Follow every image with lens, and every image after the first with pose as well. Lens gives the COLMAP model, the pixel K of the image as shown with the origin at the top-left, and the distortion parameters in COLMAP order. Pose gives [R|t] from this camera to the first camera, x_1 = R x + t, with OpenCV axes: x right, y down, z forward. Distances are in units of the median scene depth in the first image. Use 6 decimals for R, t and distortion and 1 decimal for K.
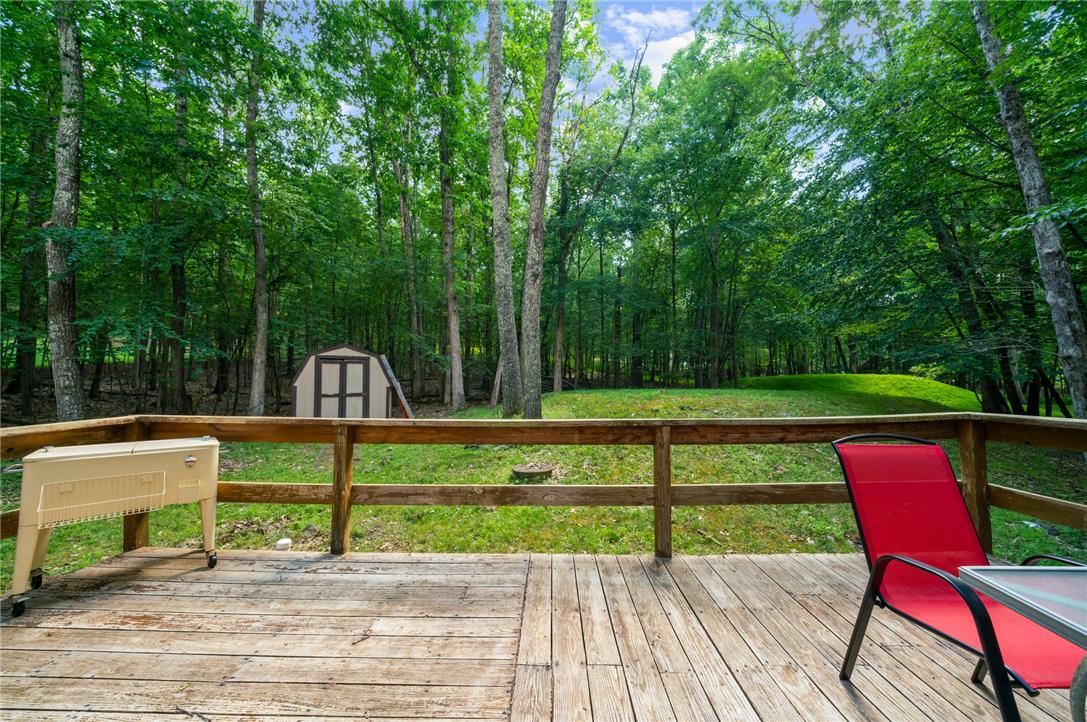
lens RADIAL K [[386.4, 0, 543.5], [0, 386.4, 361.0], [0, 0, 1]] dist [-0.001339, -0.000123]
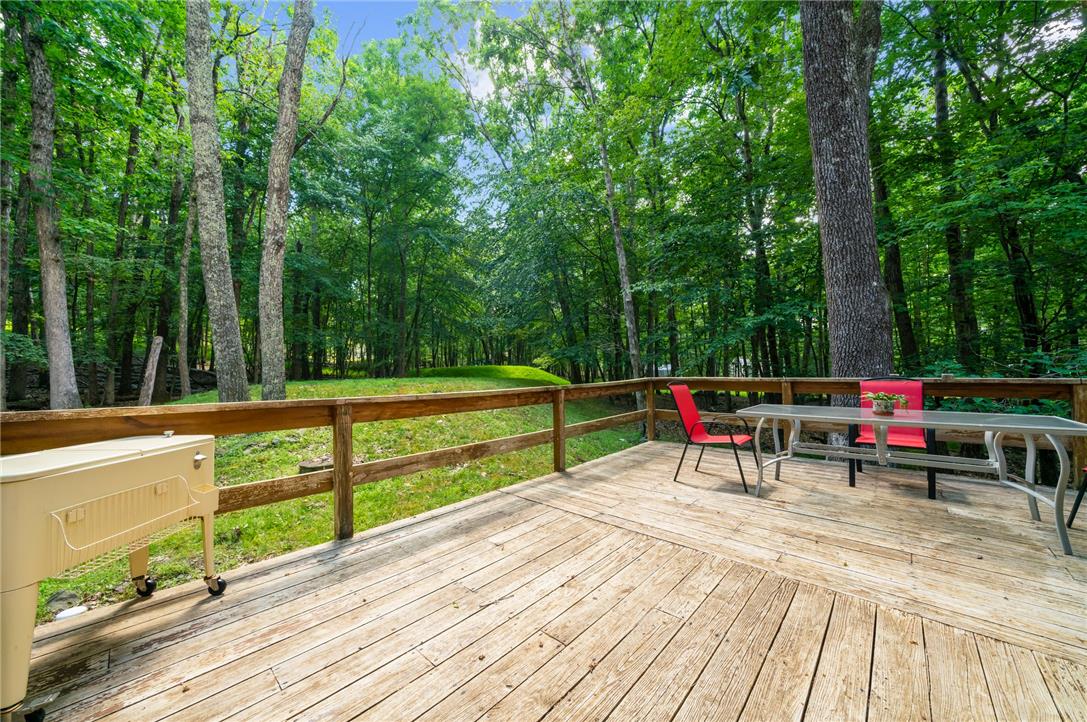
lens RADIAL K [[386.4, 0, 543.5], [0, 386.4, 361.0], [0, 0, 1]] dist [-0.001339, -0.000123]
pose [[0.660654, 0.011570, 0.750601, -0.896031], [-0.025806, 0.999640, 0.007305, 0.039914], [-0.750246, -0.024196, 0.660715, 0.012214]]
